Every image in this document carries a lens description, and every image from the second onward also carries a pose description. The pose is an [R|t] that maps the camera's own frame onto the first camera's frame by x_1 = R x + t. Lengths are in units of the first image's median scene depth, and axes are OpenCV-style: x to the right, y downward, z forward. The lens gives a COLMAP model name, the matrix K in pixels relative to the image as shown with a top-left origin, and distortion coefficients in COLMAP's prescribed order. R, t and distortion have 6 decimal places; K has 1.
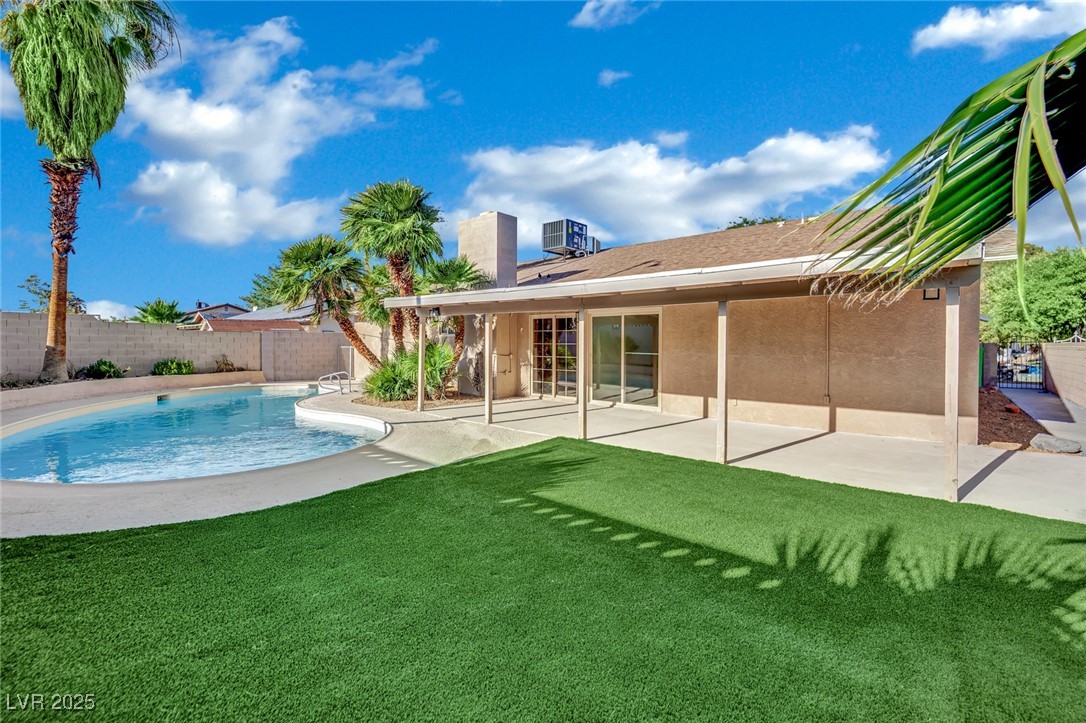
lens RADIAL K [[448.1, 0, 548.4], [0, 448.1, 353.8], [0, 0, 1]] dist [-0.019320, -0.000223]
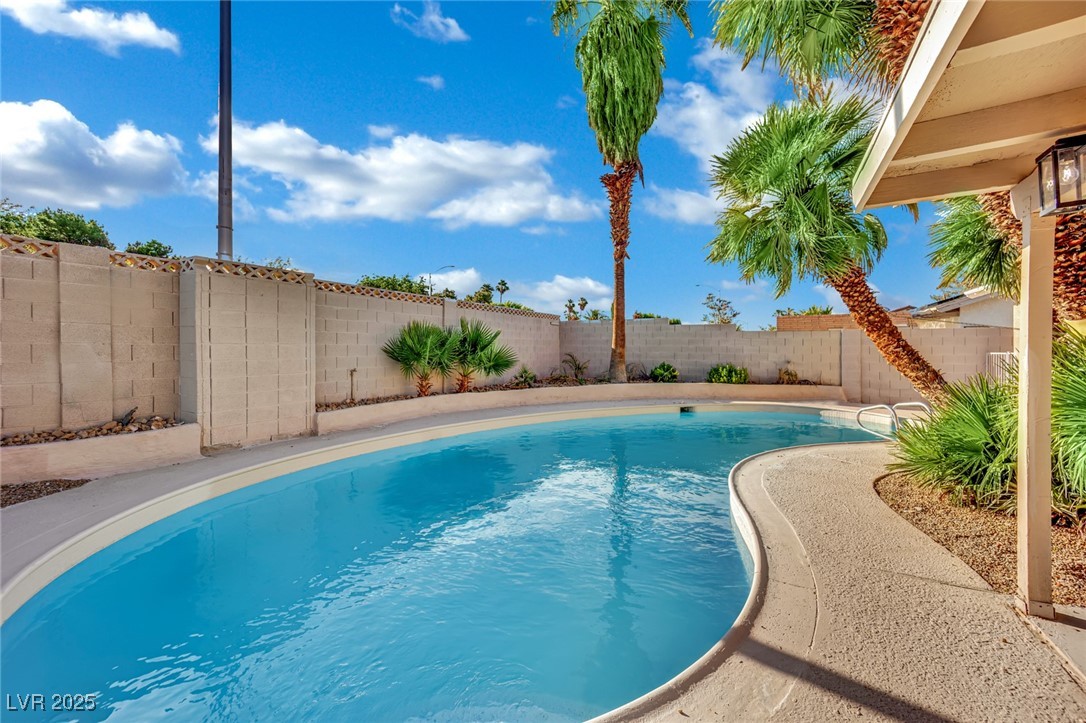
lens RADIAL K [[448.1, 0, 548.4], [0, 448.1, 353.8], [0, 0, 1]] dist [-0.019320, -0.000223]
pose [[0.215178, 0.005731, -0.976558, -0.095783], [-0.026759, 0.999642, -0.000030, -0.000024], [0.976208, 0.026138, 0.215254, 0.593969]]
